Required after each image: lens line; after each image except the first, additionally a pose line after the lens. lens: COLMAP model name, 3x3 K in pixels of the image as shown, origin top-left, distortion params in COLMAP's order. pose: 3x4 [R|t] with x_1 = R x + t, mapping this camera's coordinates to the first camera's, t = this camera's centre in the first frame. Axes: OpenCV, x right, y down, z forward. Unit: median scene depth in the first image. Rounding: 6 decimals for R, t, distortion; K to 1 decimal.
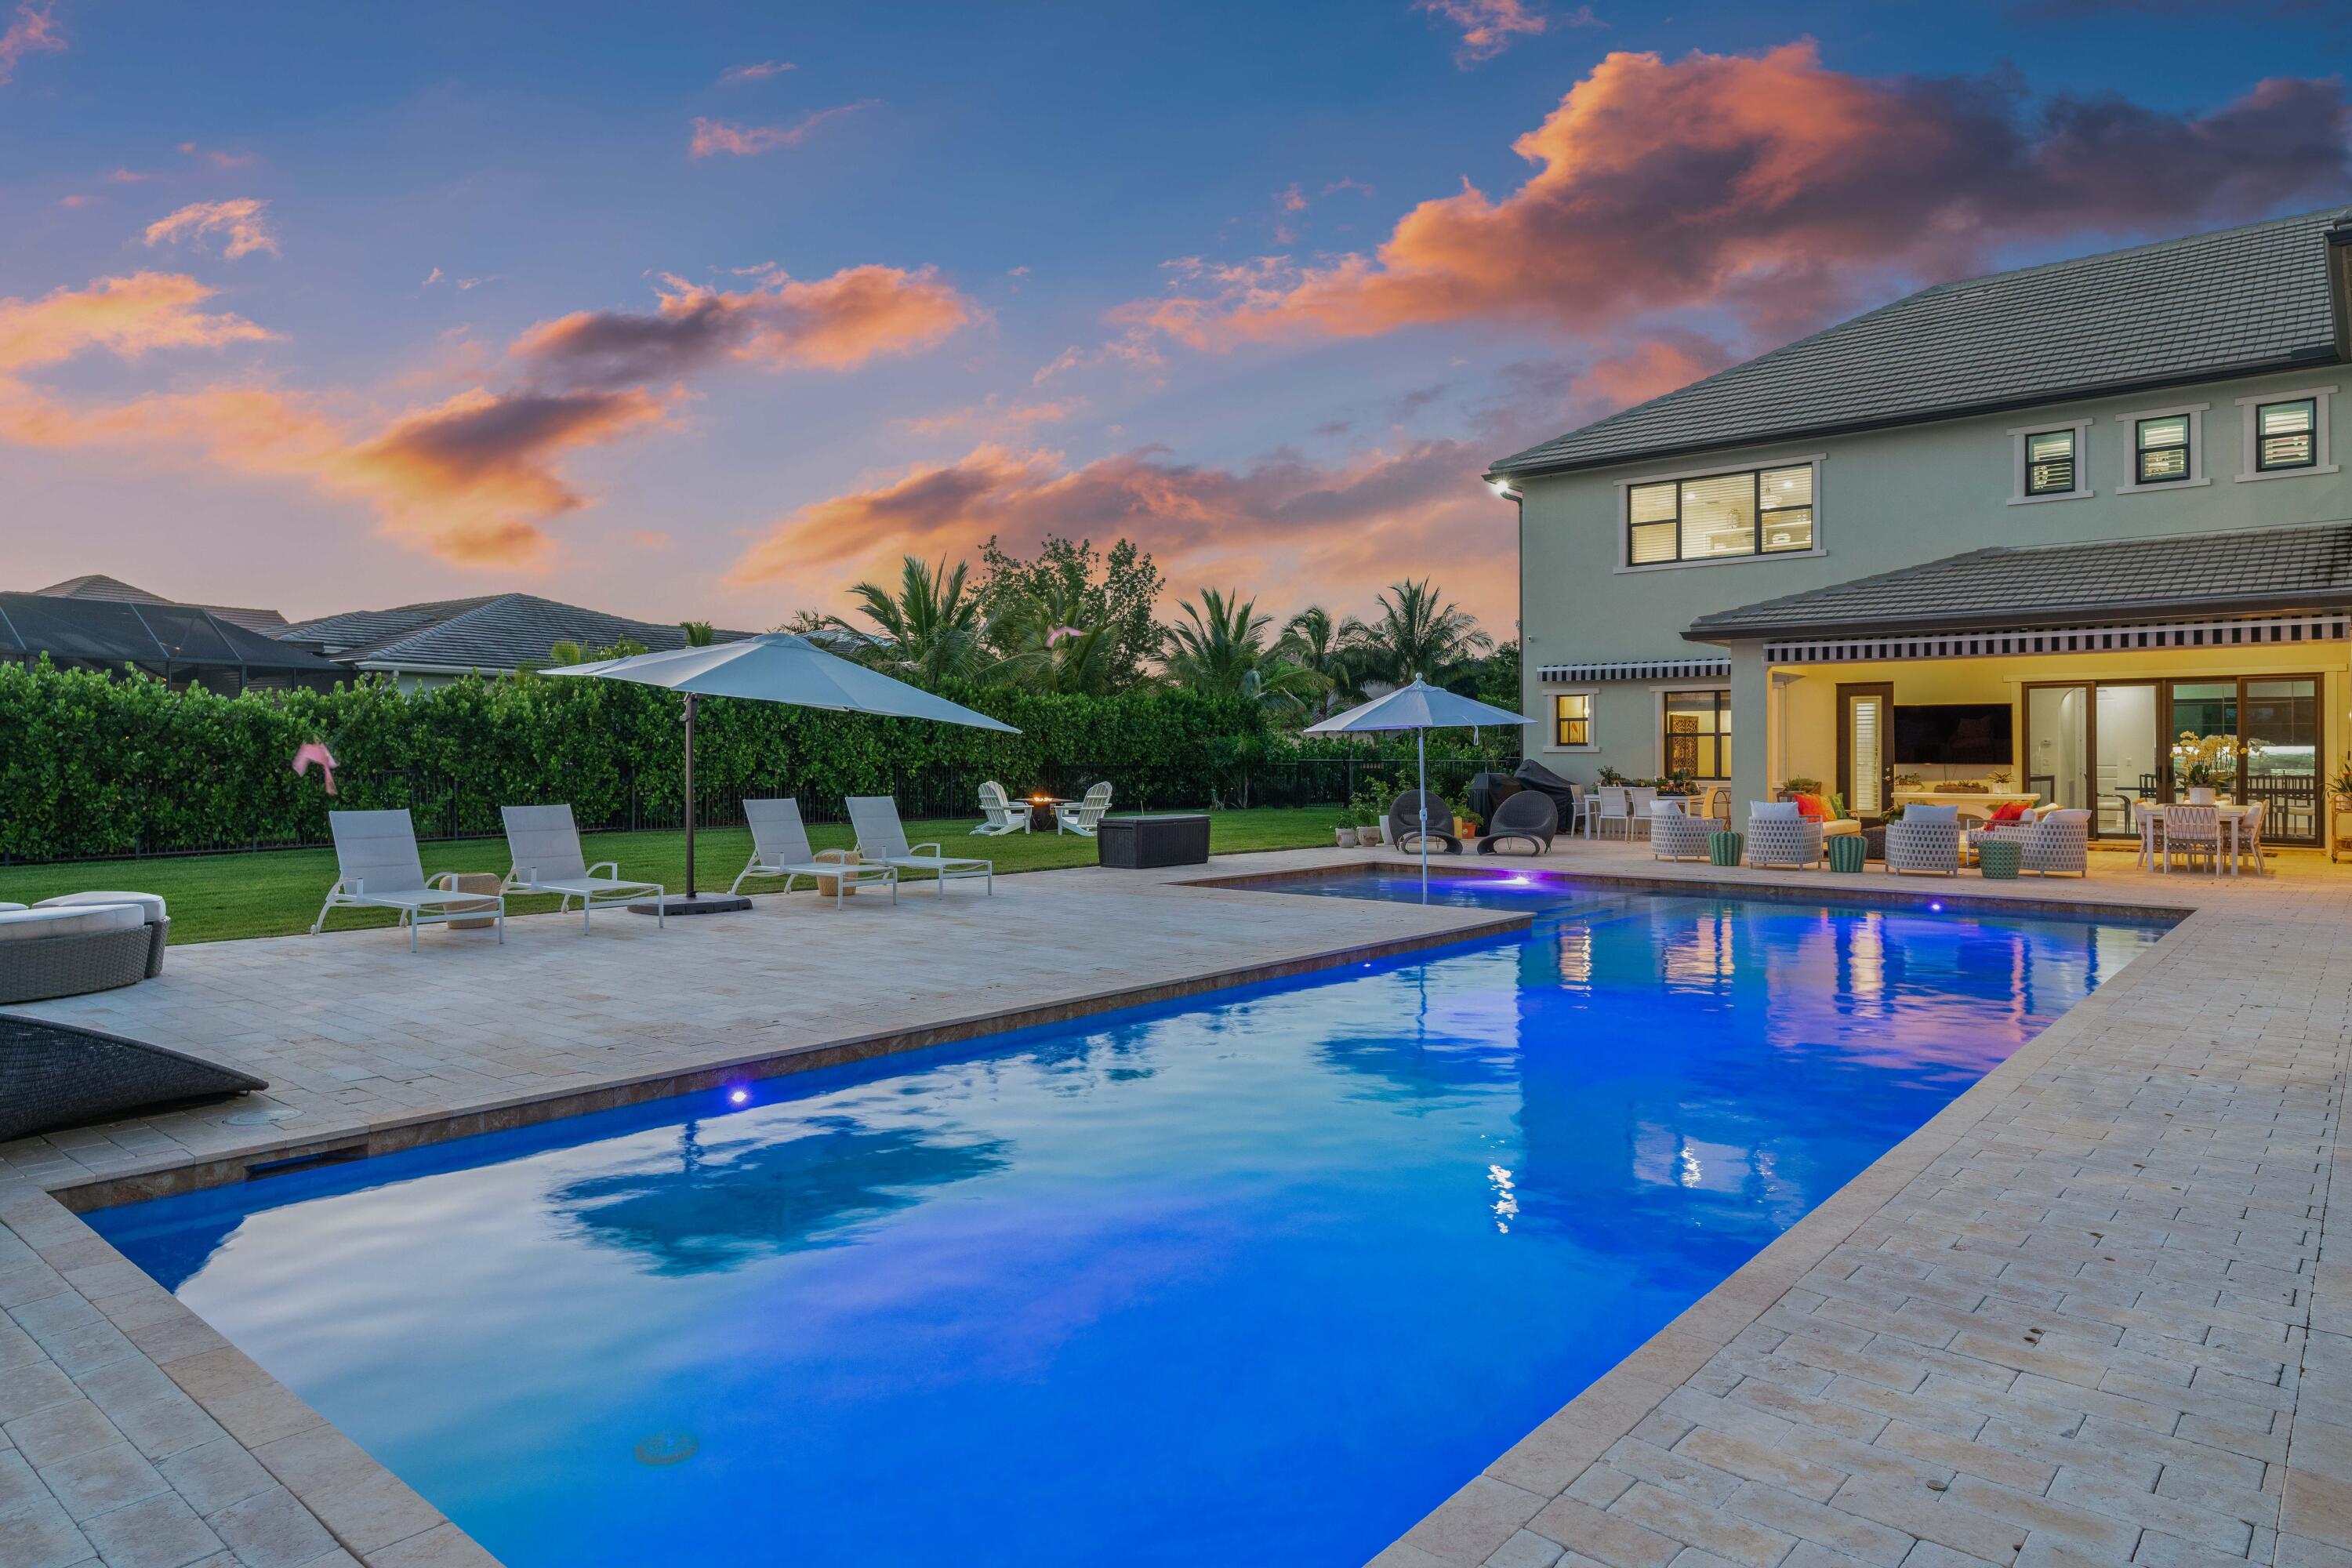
lens RADIAL K [[1425.7, 0, 1177.0], [0, 1425.7, 752.0], [0, 0, 1]] dist [-0.001057, 0.001791]
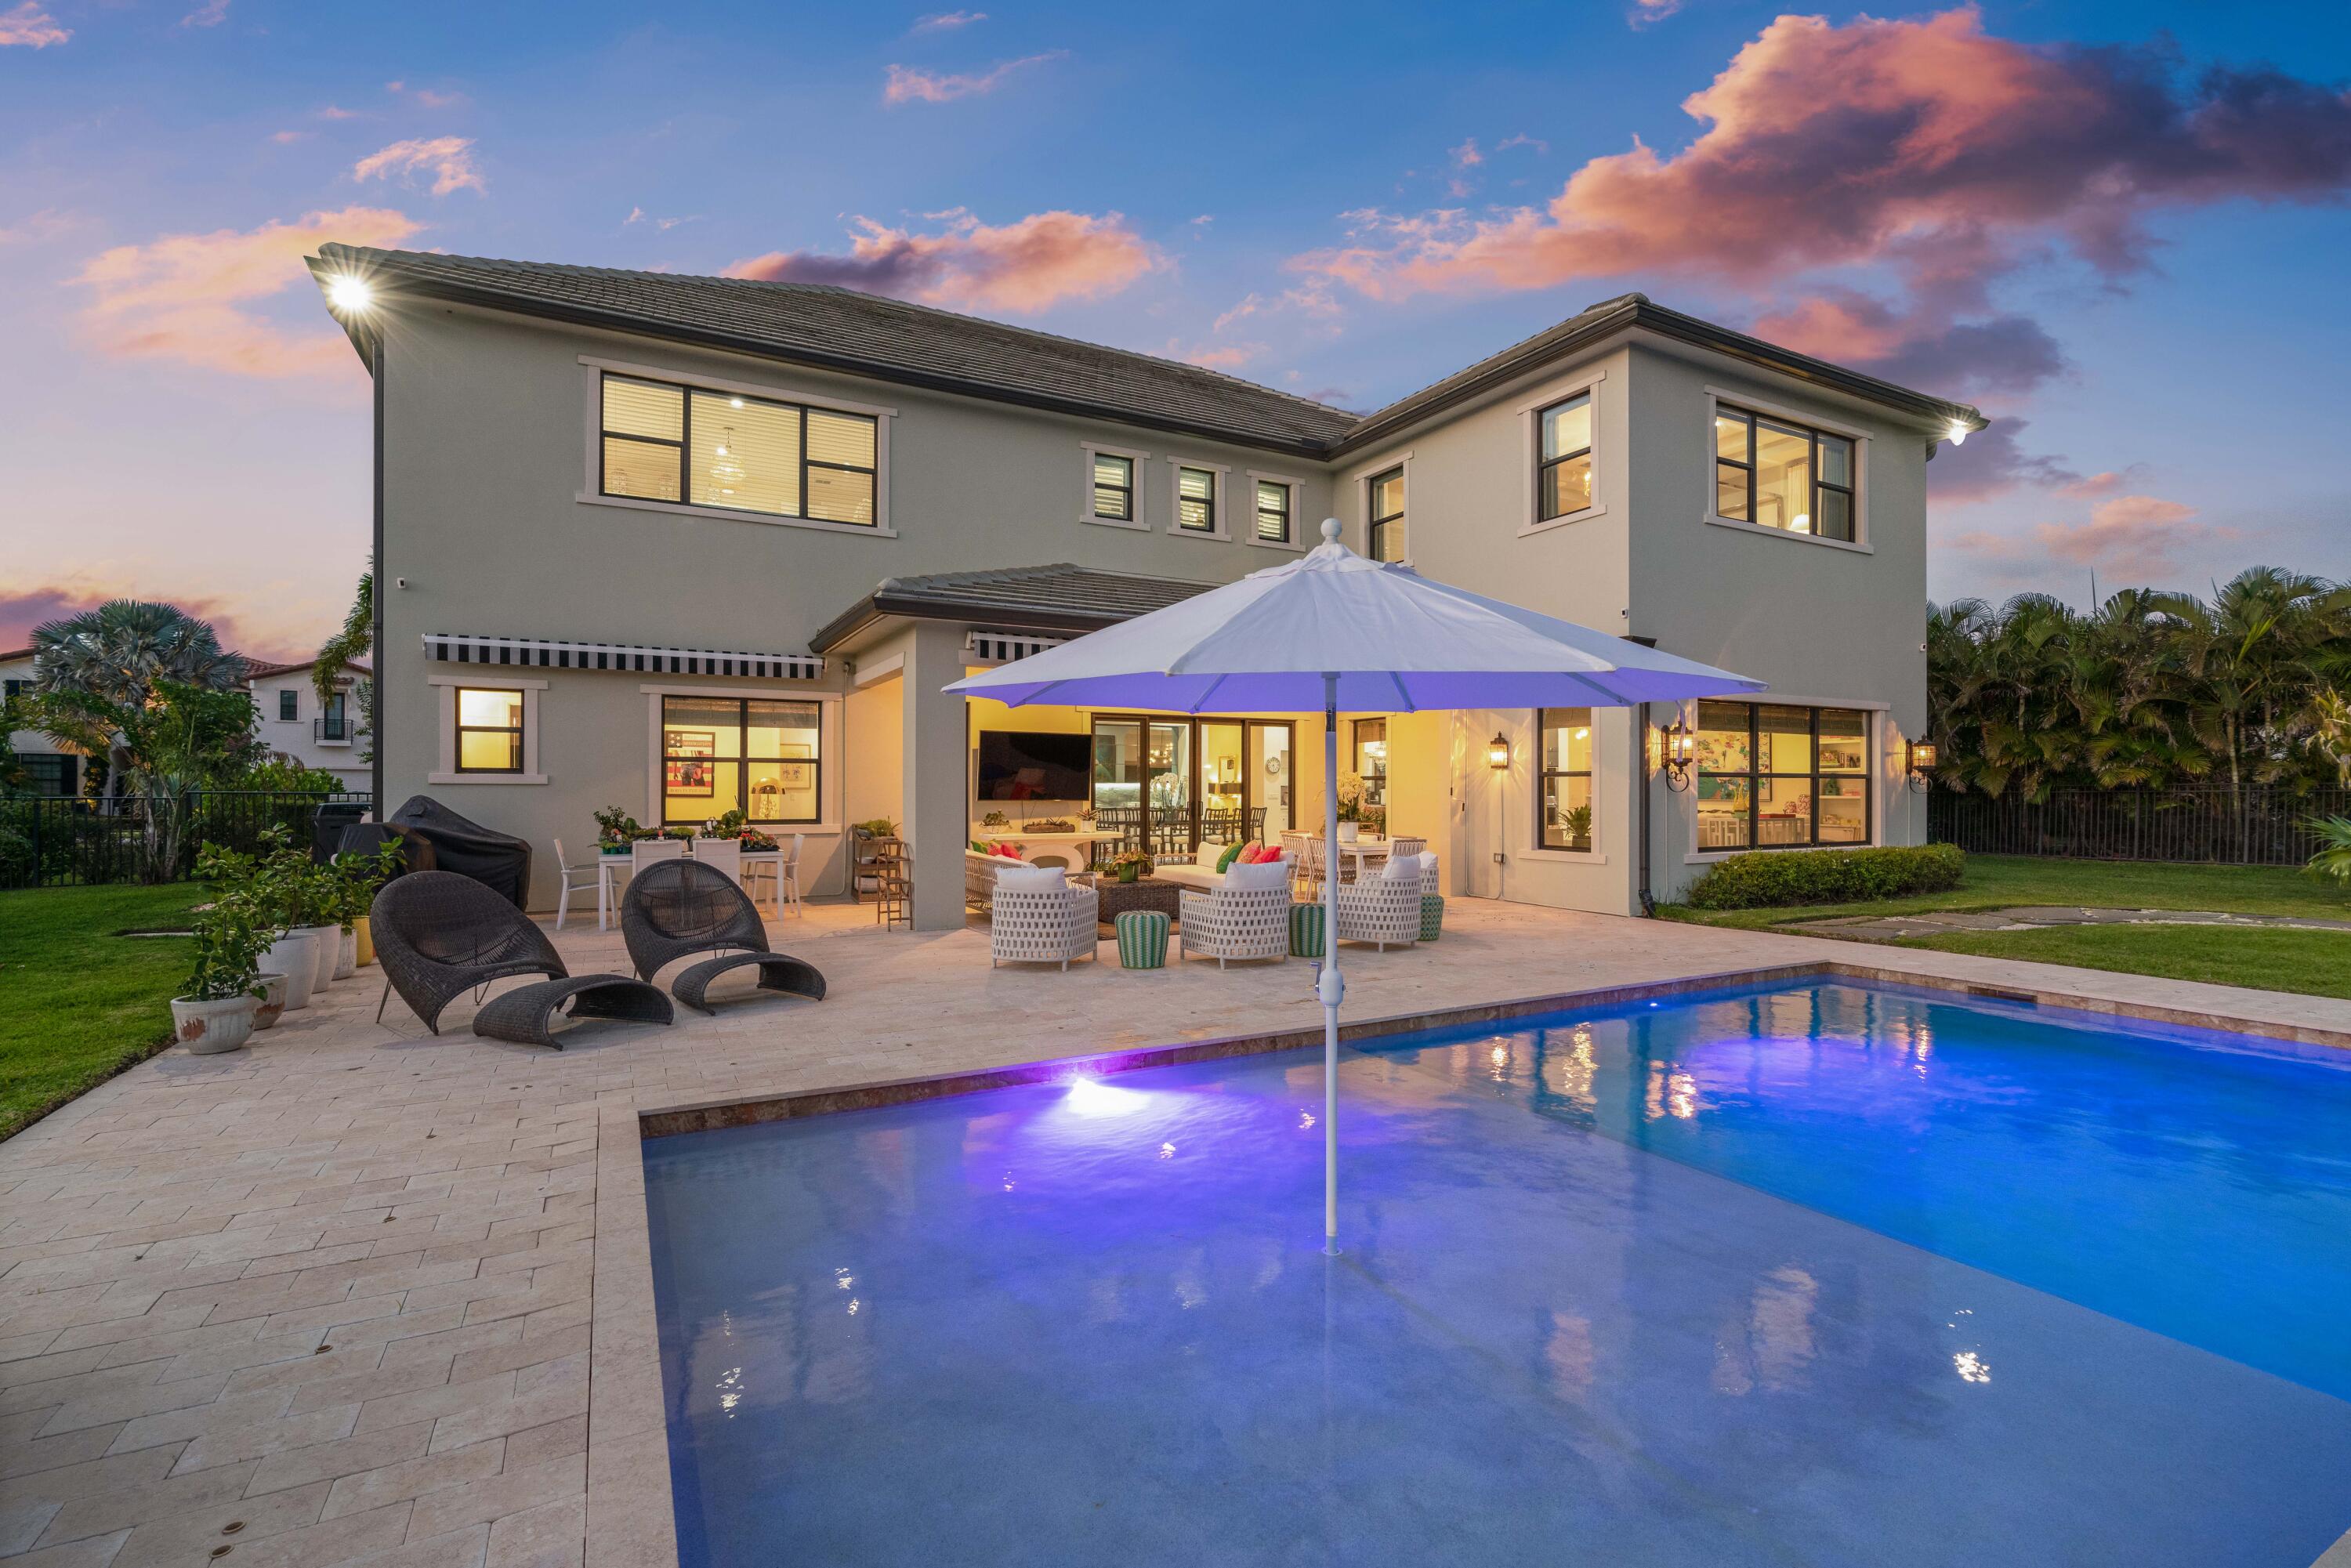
lens RADIAL K [[1055.5, 0, 1166.7], [0, 1055.5, 785.8], [0, 0, 1]] dist [-0.016586, 0.010174]
pose [[0.367280, 0.005330, 0.930095, -0.033544], [-0.005128, 0.999980, -0.003706, 0.001504], [-0.930096, -0.003408, 0.367300, 0.647838]]
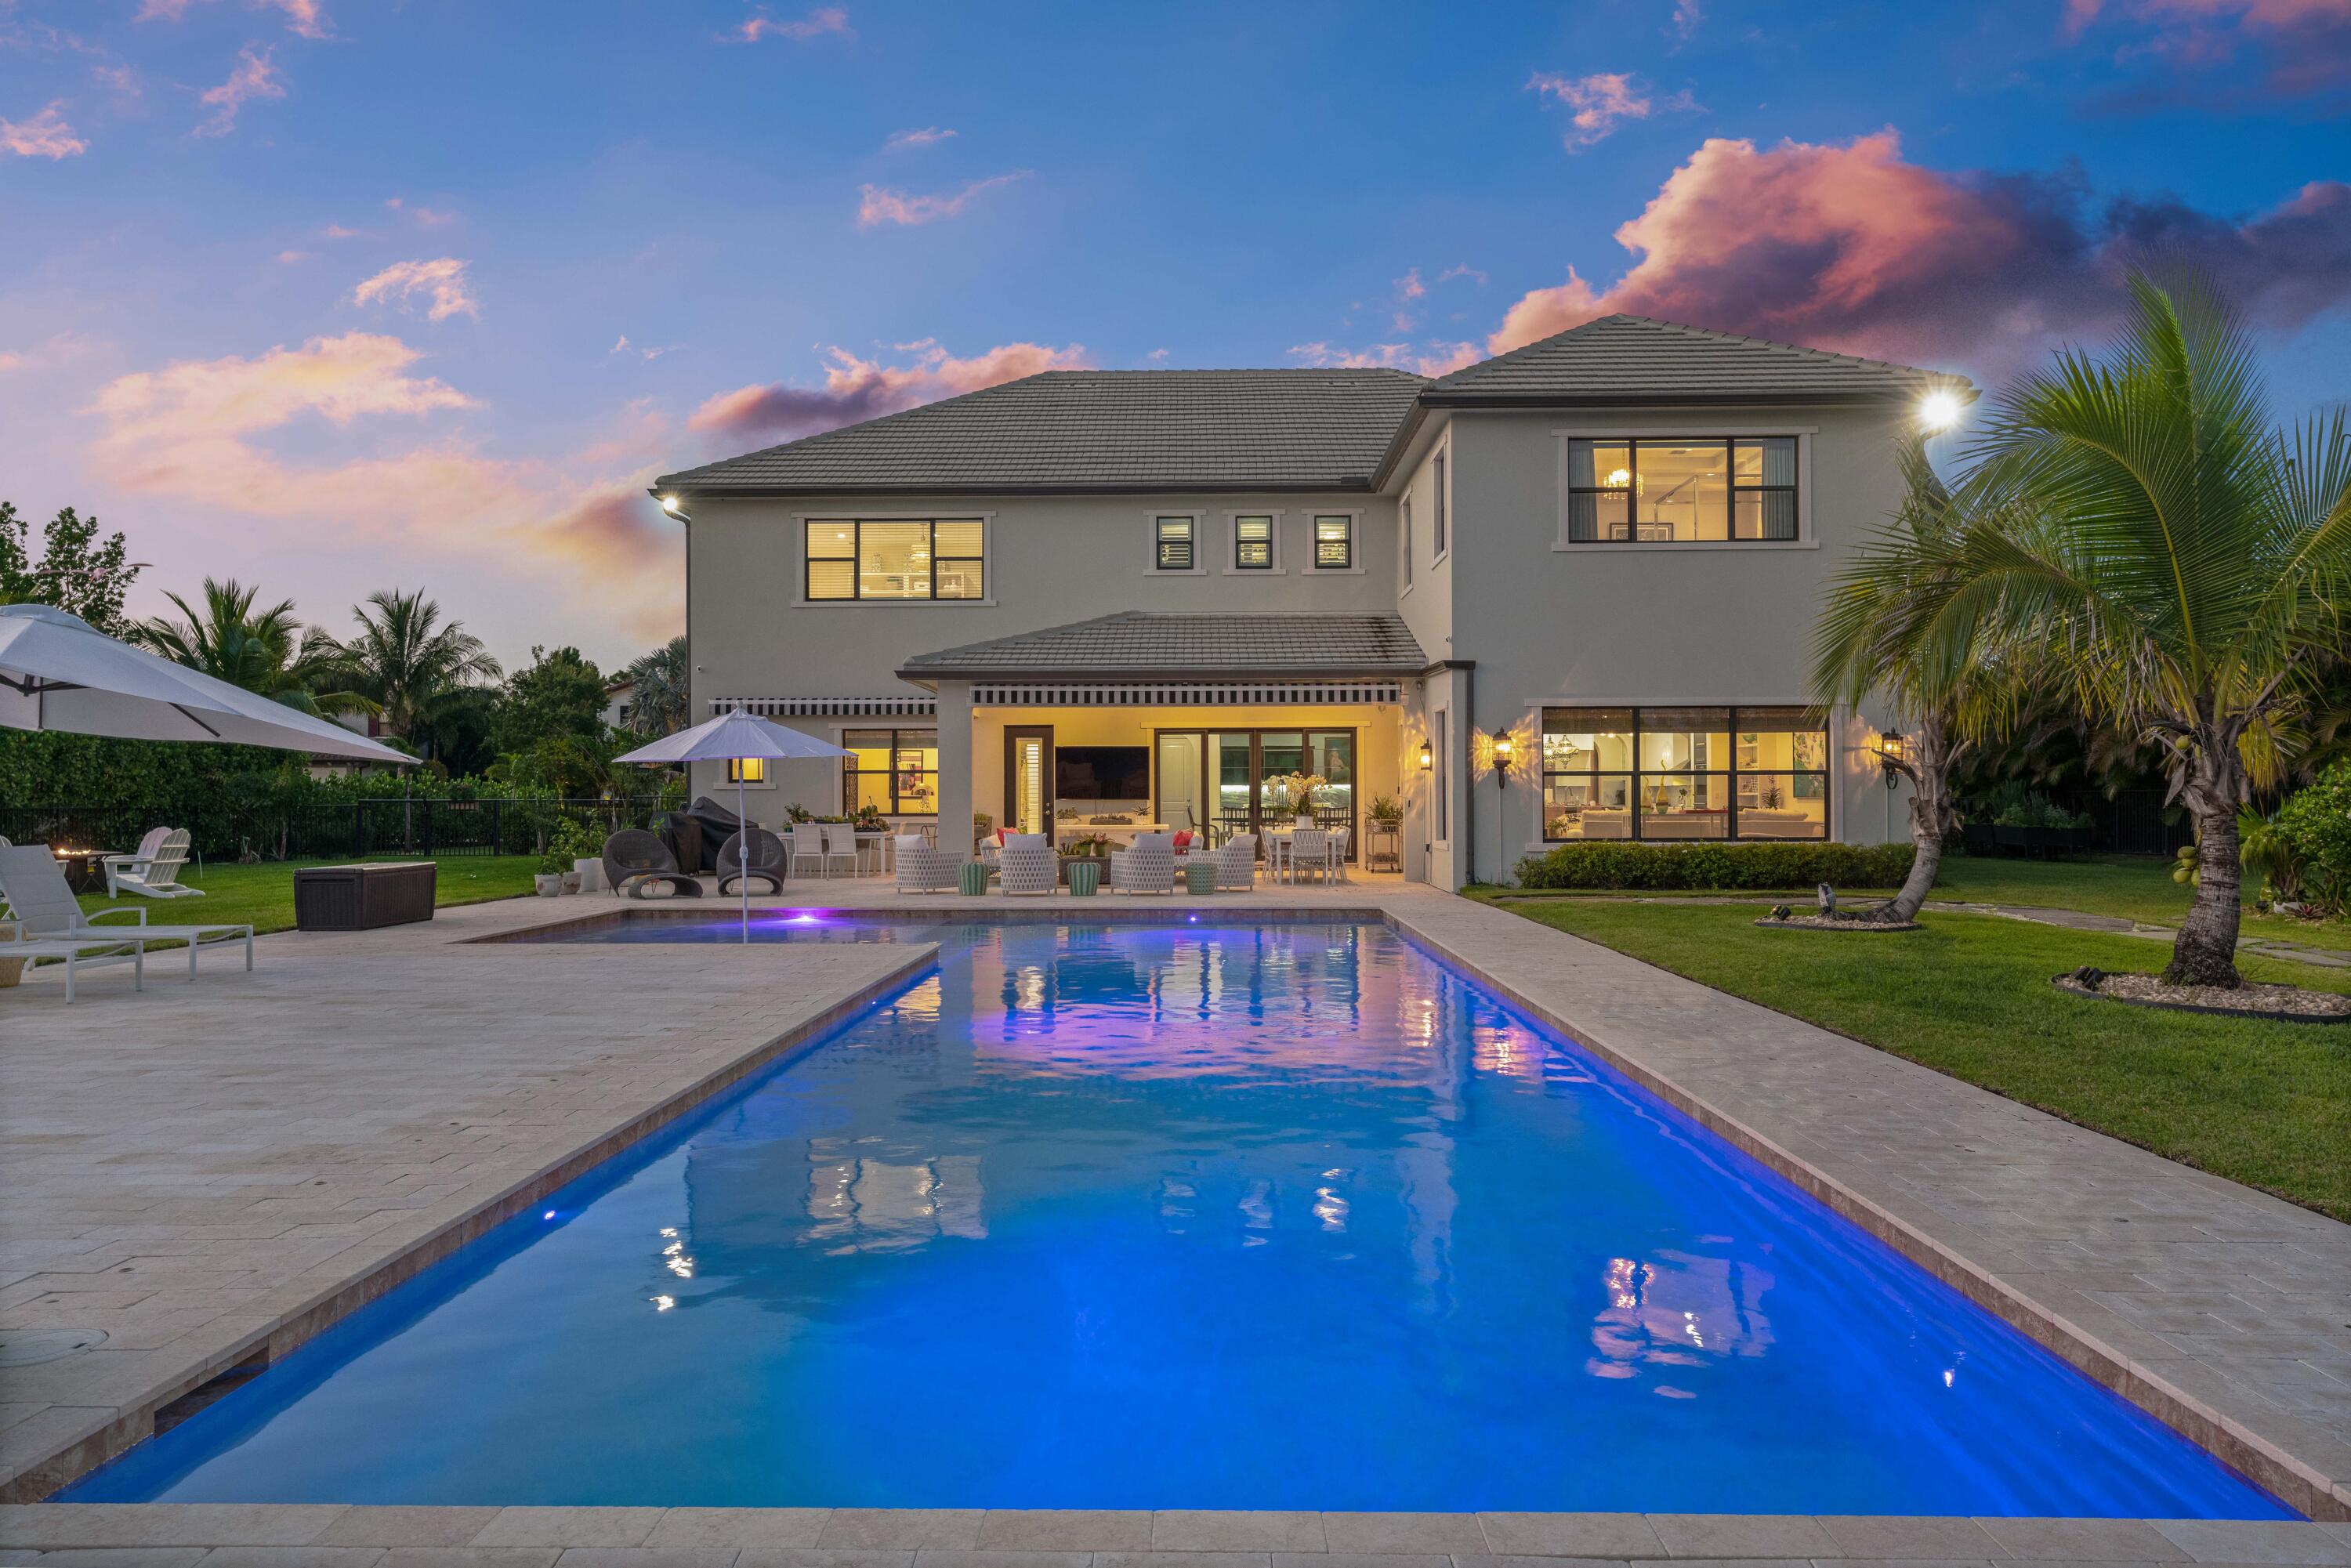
lens RADIAL K [[1488.4, 0, 1176.2], [0, 1488.4, 796.6], [0, 0, 1]] dist [-0.008718, -0.001782]
pose [[0.771695, -0.001621, 0.635991, -0.154846], [0.000860, 0.999998, 0.001506, 0.004376], [-0.635993, -0.000616, 0.771695, 0.047225]]
